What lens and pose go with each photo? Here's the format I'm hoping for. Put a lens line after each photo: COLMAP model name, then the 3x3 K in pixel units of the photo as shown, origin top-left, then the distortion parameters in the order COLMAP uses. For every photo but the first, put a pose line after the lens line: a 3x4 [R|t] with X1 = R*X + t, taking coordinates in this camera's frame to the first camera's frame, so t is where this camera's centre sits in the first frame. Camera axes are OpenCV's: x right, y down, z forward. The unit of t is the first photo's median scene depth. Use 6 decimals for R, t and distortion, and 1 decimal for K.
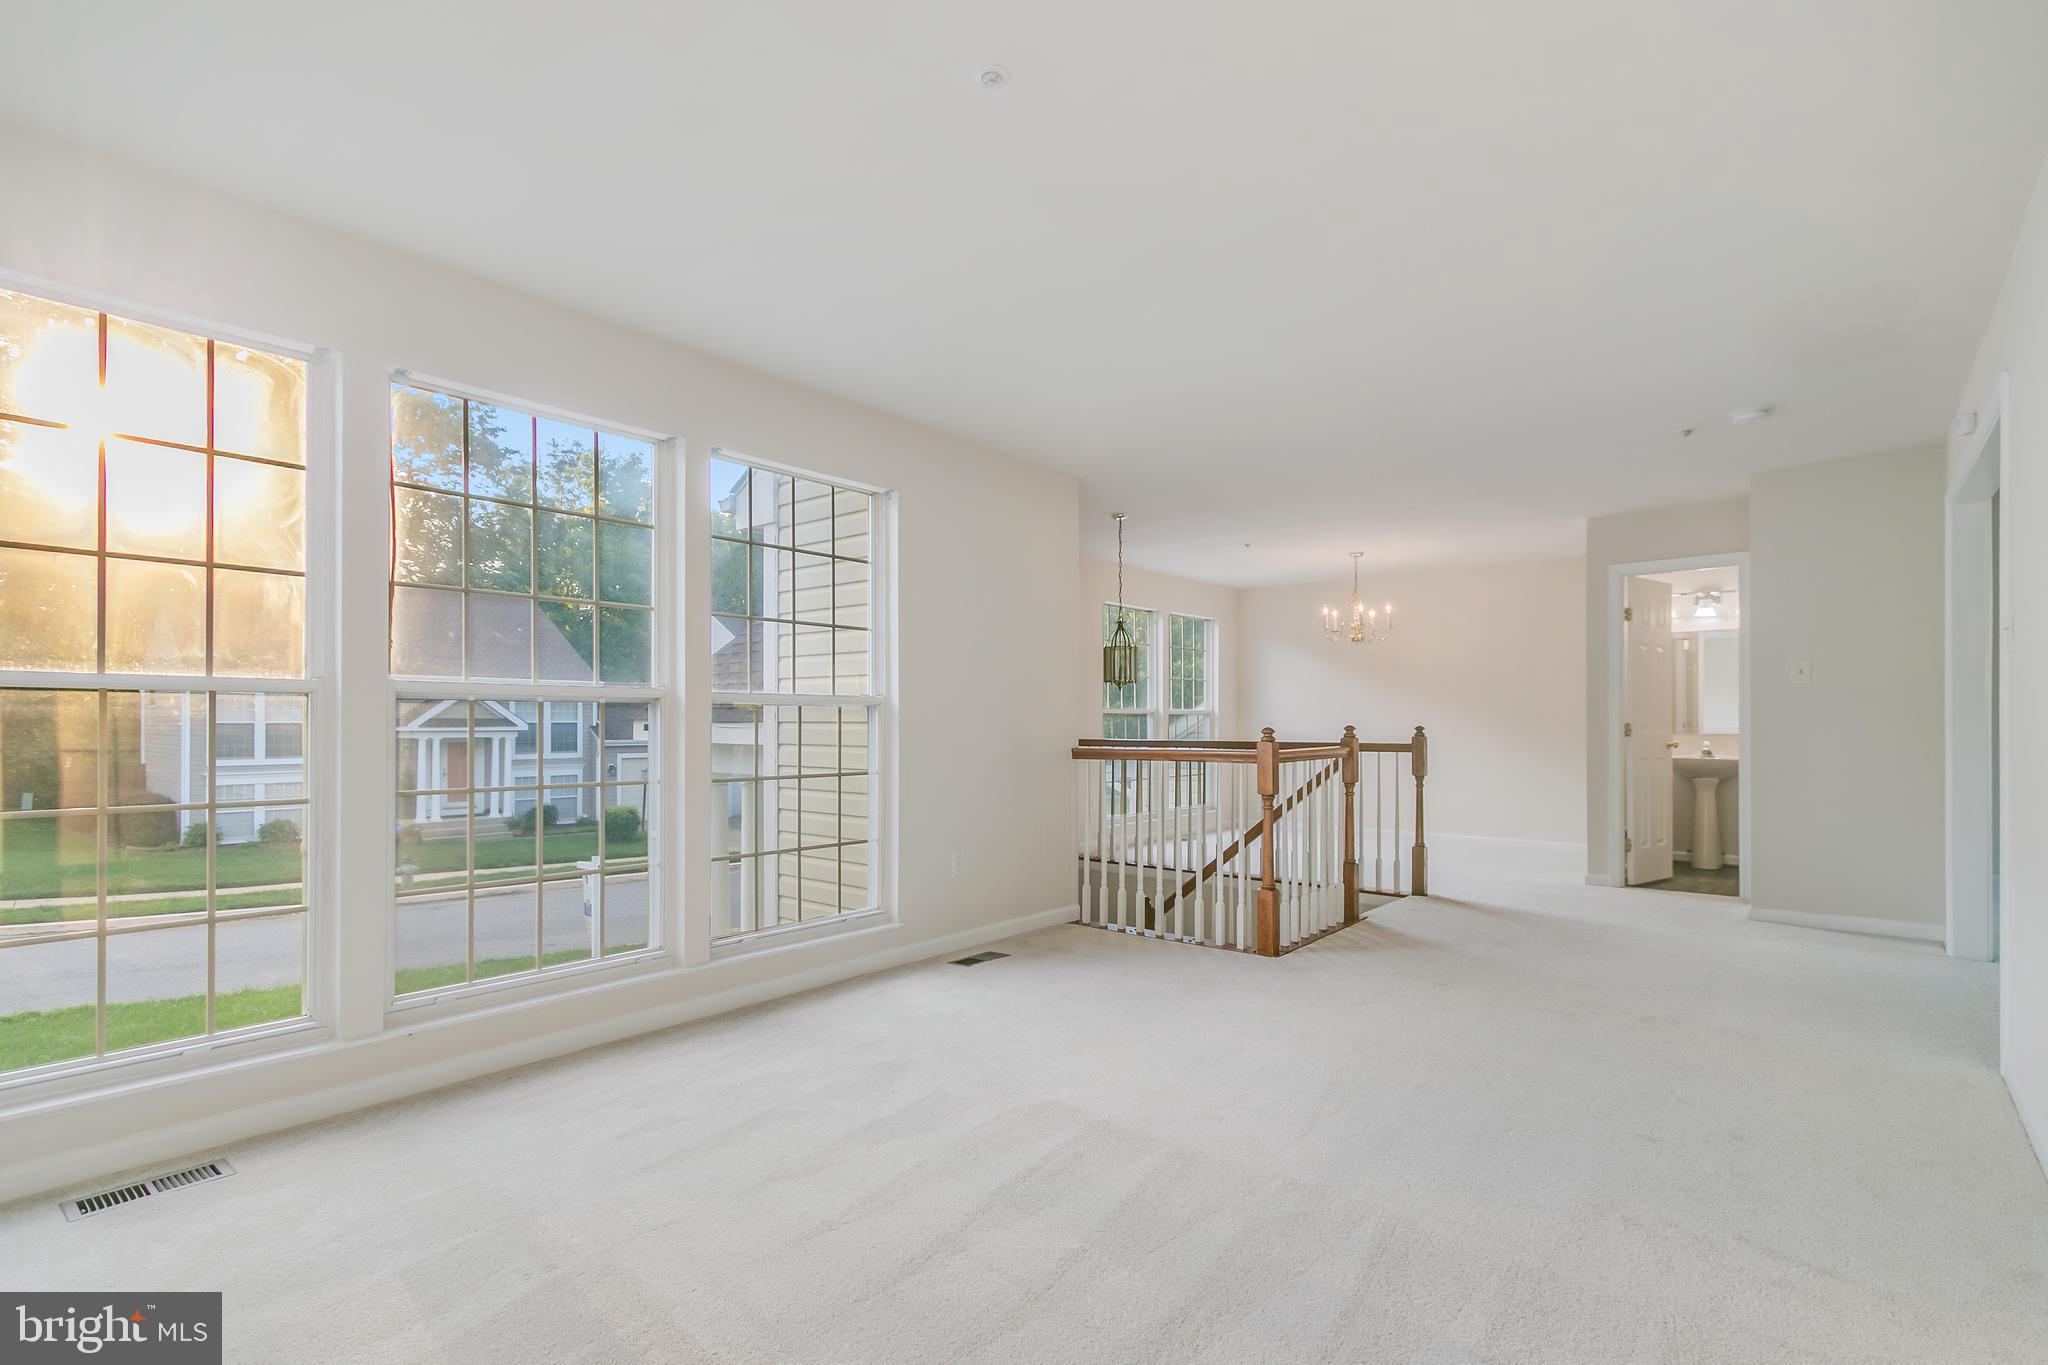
lens RADIAL K [[968.2, 0, 1004.2], [0, 968.2, 703.0], [0, 0, 1]] dist [0.002560, -0.000357]
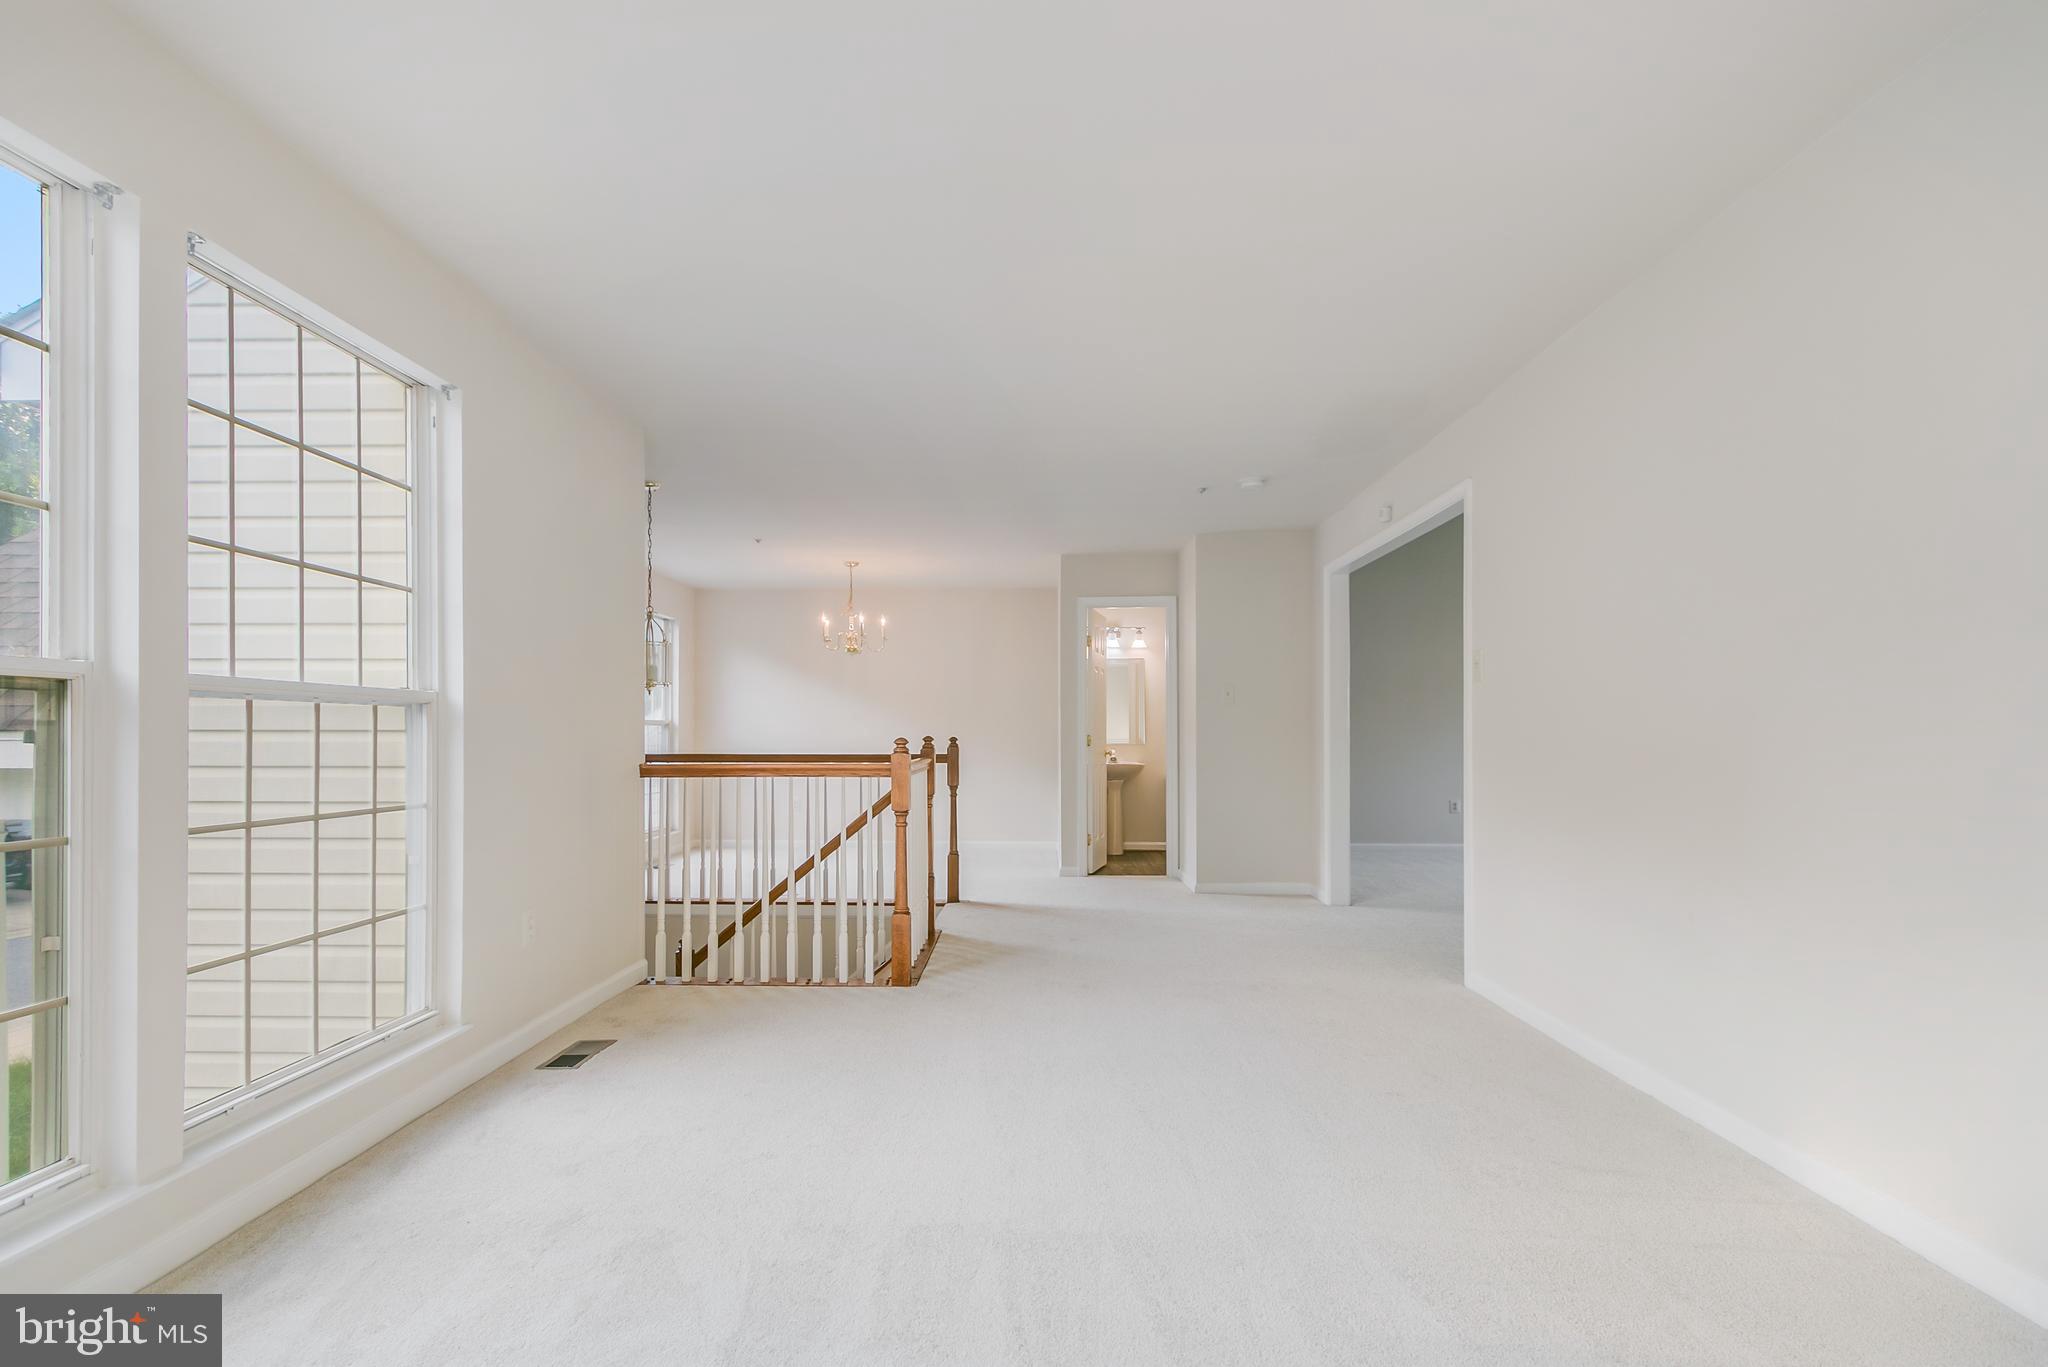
lens RADIAL K [[971.0, 0, 1021.4], [0, 971.0, 723.5], [0, 0, 1]] dist [0.000250, -0.000180]
pose [[0.780580, 0.008296, 0.625001, -0.202444], [-0.013101, 0.999909, 0.003089, 0.006820], [-0.624919, -0.010600, 0.780618, 0.196847]]
